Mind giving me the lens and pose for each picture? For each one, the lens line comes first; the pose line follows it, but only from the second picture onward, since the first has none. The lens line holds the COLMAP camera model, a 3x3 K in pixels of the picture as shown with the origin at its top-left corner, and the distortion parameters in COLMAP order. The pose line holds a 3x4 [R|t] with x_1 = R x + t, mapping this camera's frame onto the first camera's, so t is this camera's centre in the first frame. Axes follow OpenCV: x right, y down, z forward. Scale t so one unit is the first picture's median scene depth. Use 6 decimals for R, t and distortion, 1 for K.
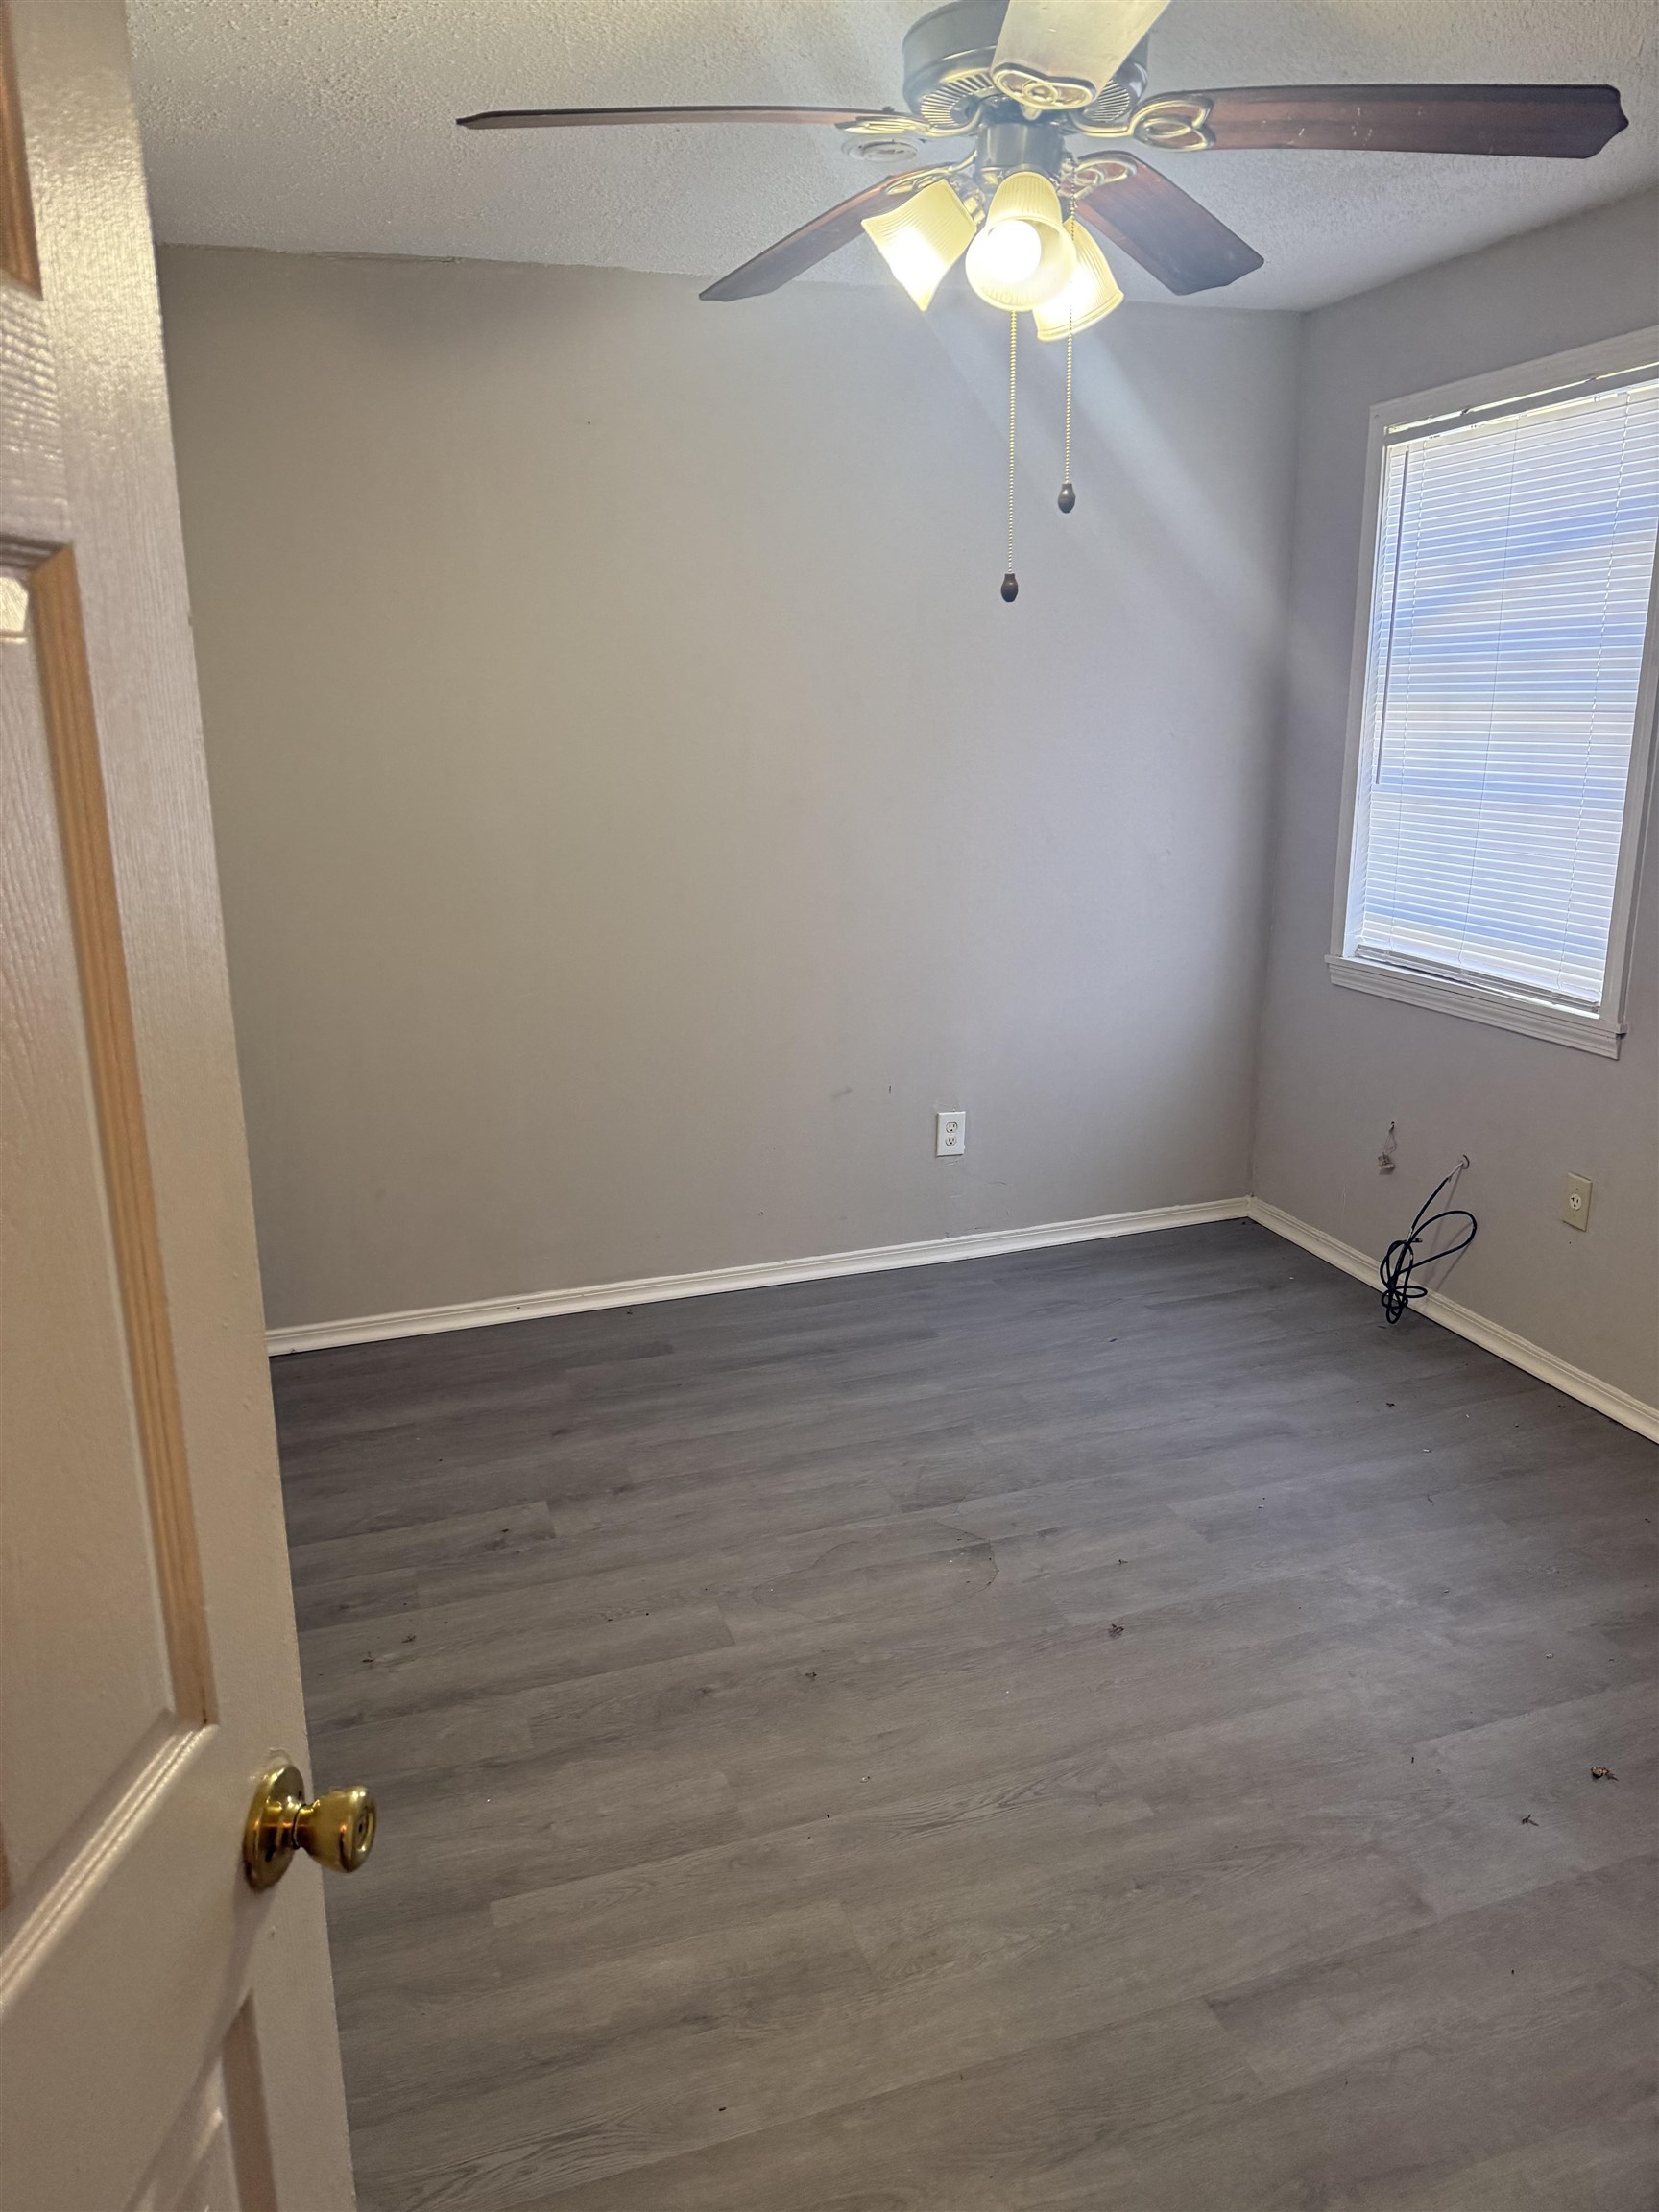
lens RADIAL K [[1538.3, 0, 826.8], [0, 1538.3, 1105.9], [0, 0, 1]] dist [-0.004589, -0.001318]
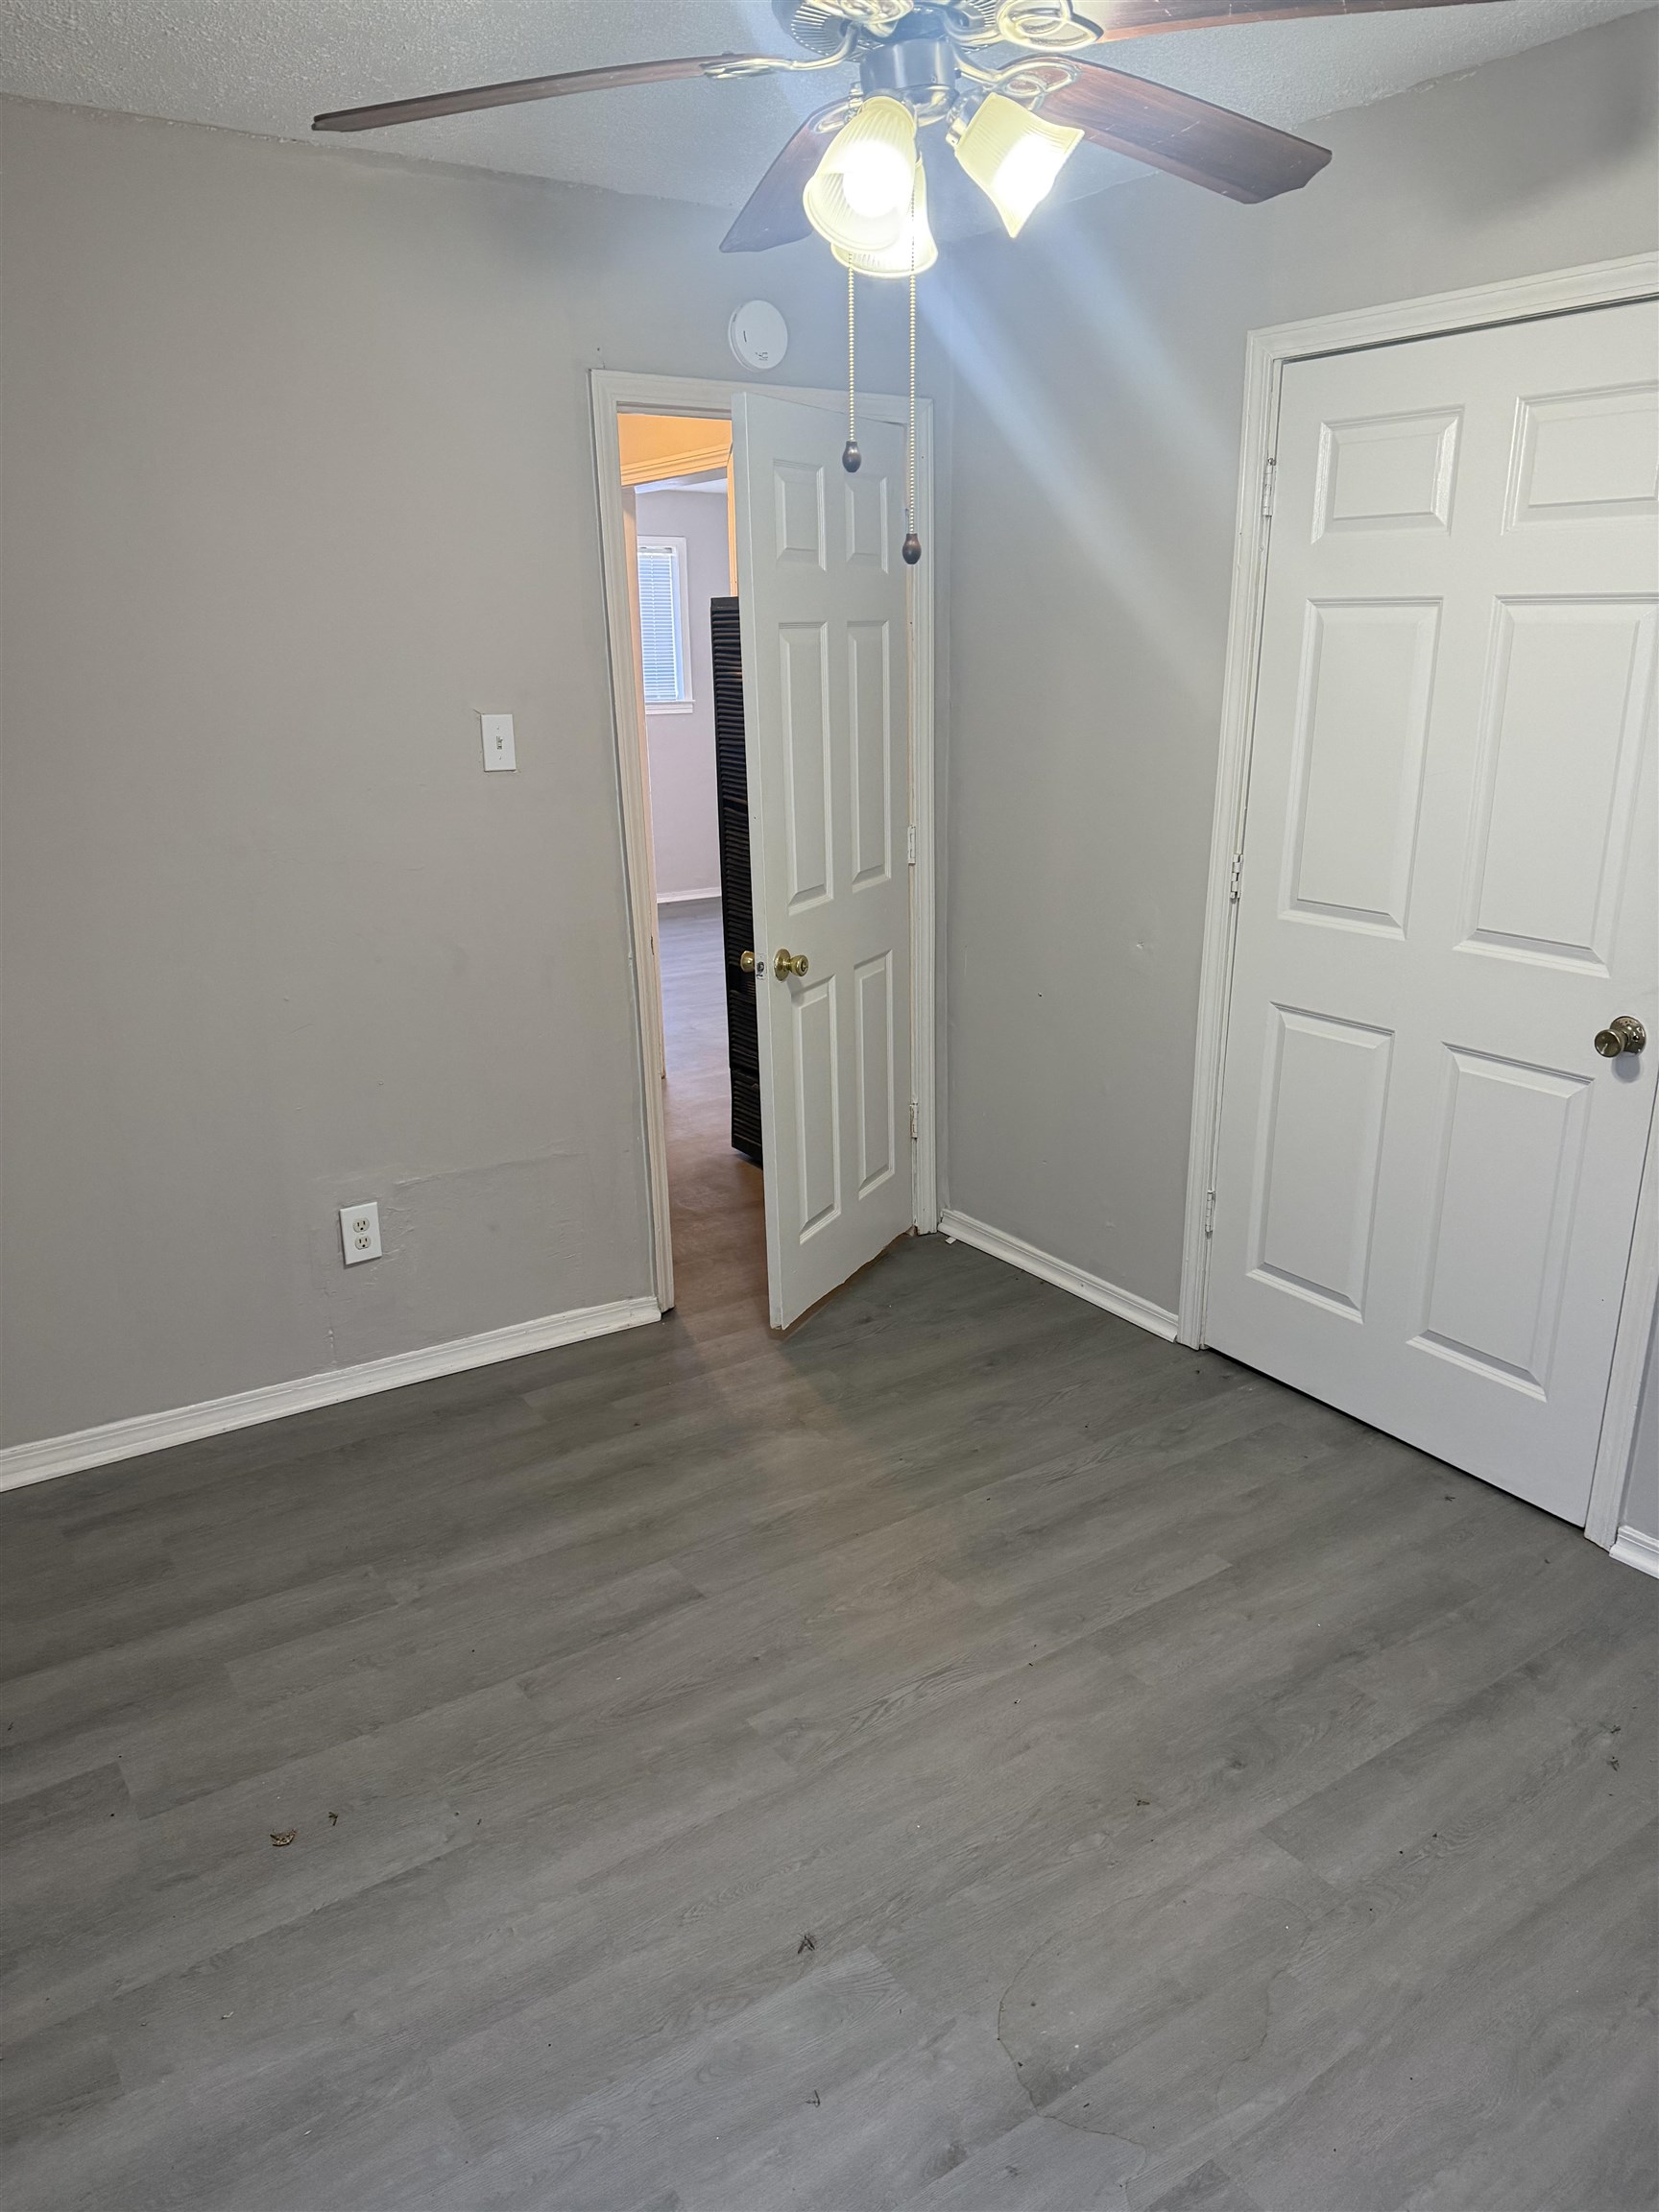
lens RADIAL K [[1538.3, 0, 831.2], [0, 1538.3, 1102.7], [0, 0, 1]] dist [-0.004589, -0.001318]
pose [[-0.959210, 0.113431, -0.258939, 0.367247], [-0.039634, 0.852960, 0.520469, -0.443709], [0.279902, 0.509502, -0.813672, 1.592766]]
